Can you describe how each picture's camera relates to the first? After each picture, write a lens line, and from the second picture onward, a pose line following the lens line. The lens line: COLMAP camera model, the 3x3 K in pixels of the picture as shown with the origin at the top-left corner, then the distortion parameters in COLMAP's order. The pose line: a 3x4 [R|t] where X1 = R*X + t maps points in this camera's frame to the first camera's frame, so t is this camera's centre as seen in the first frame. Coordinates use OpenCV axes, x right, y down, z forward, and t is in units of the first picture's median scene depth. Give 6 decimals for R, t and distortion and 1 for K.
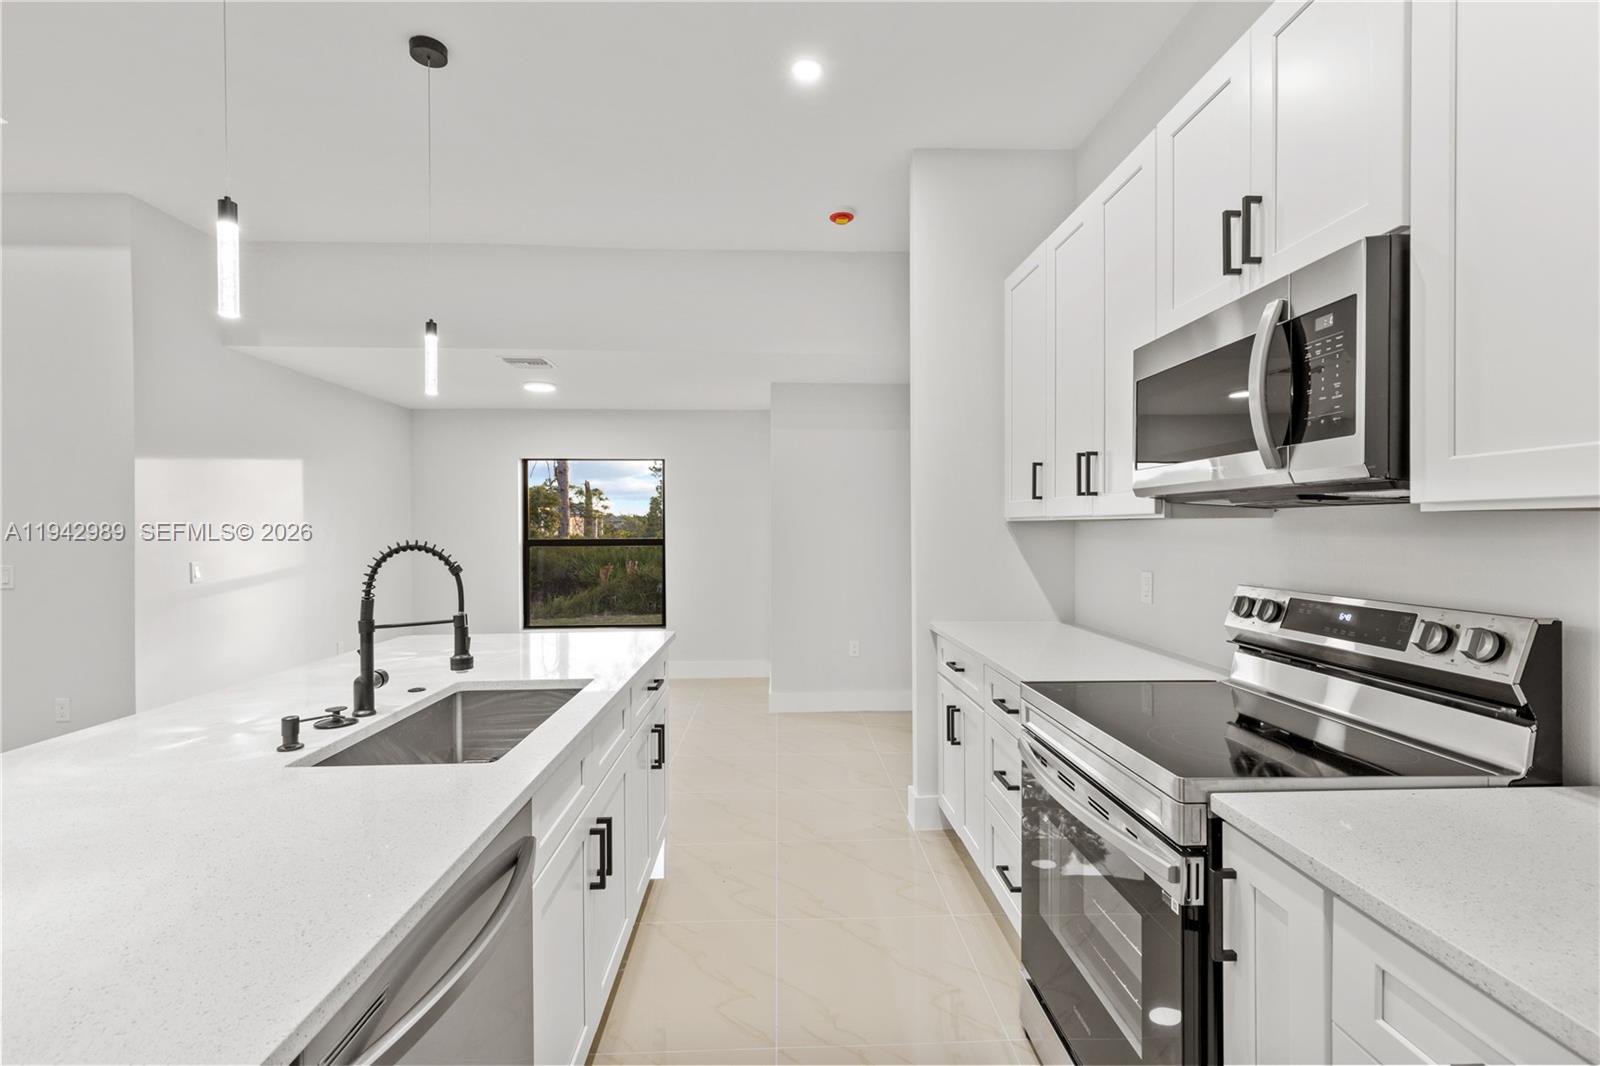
lens RADIAL K [[737.5, 0, 800.0], [0, 737.5, 533.0], [0, 0, 1]] dist [0.001950, 0.000397]
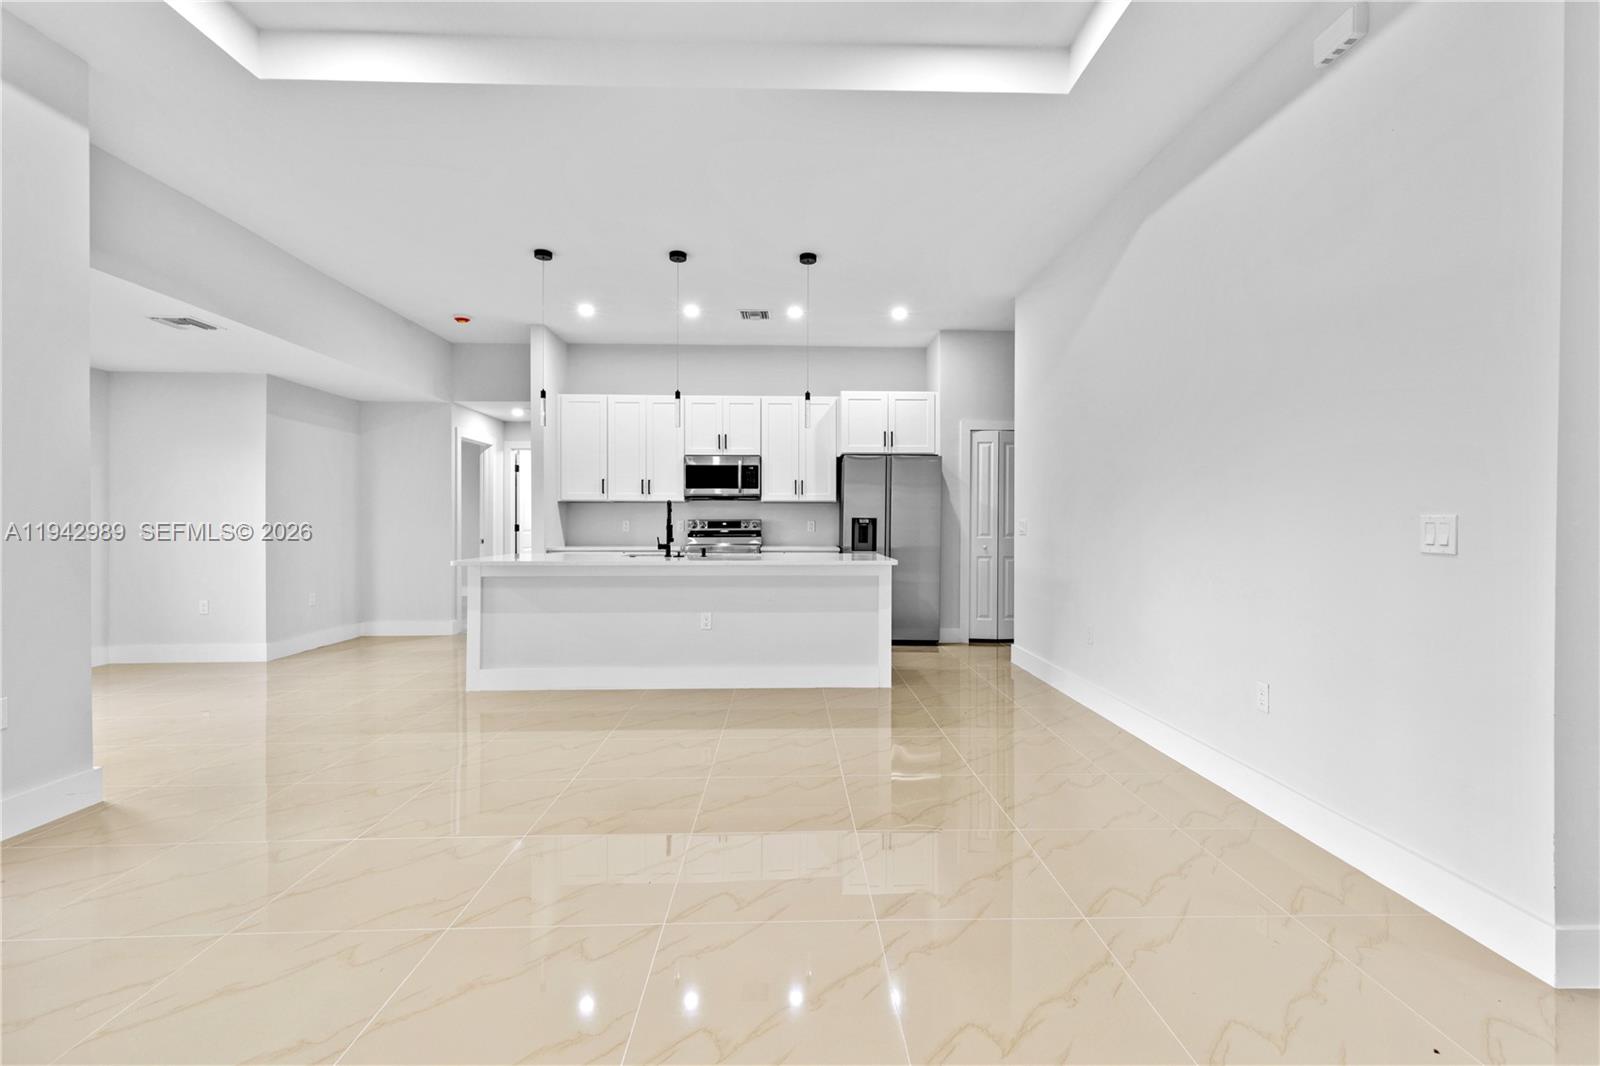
lens RADIAL K [[737.5, 0, 800.0], [0, 737.5, 533.0], [0, 0, 1]] dist [0.001950, 0.000397]
pose [[0.008753, -0.011813, 0.999892, -3.970285], [0.006924, 0.999907, 0.011752, 0.120572], [-0.999938, 0.006820, 0.008834, 0.459291]]
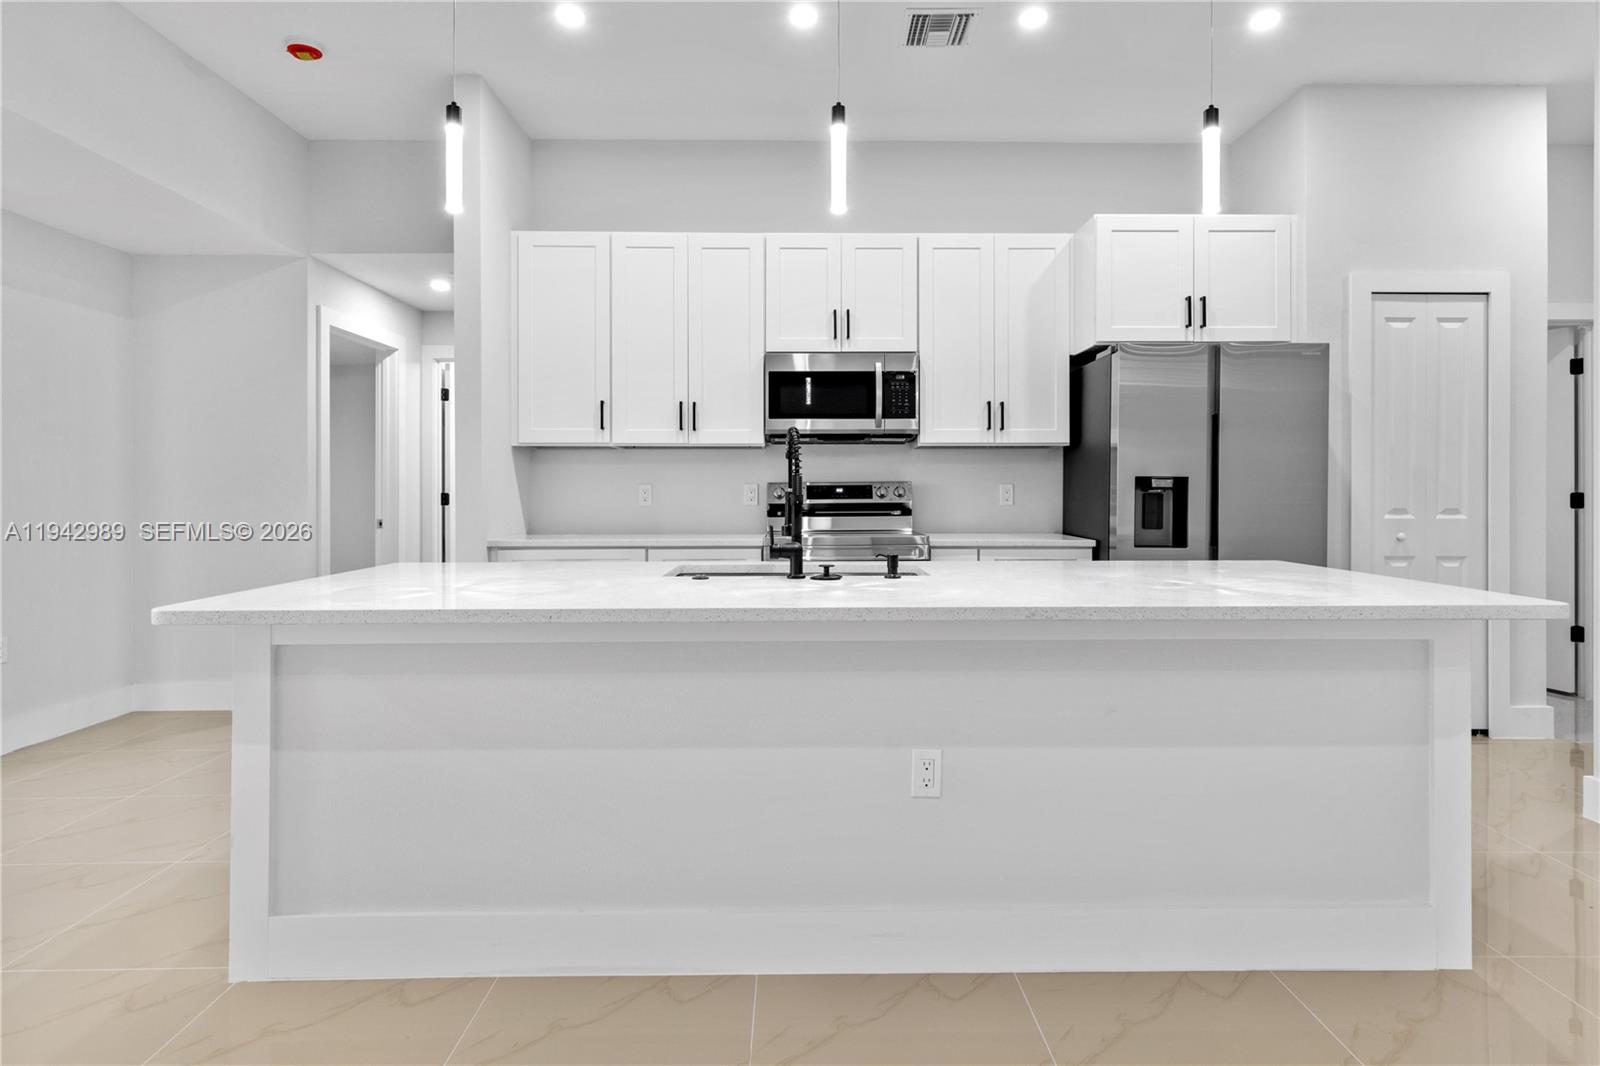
lens RADIAL K [[884.5, 0, 798.0], [0, 884.5, 497.6], [0, 0, 1]] dist [0.001191, 0.000397]
pose [[0.027399, -0.005860, 0.999607, -2.132883], [0.009686, 0.999937, 0.005596, 0.120199], [-0.999578, 0.009529, 0.027454, 1.037268]]
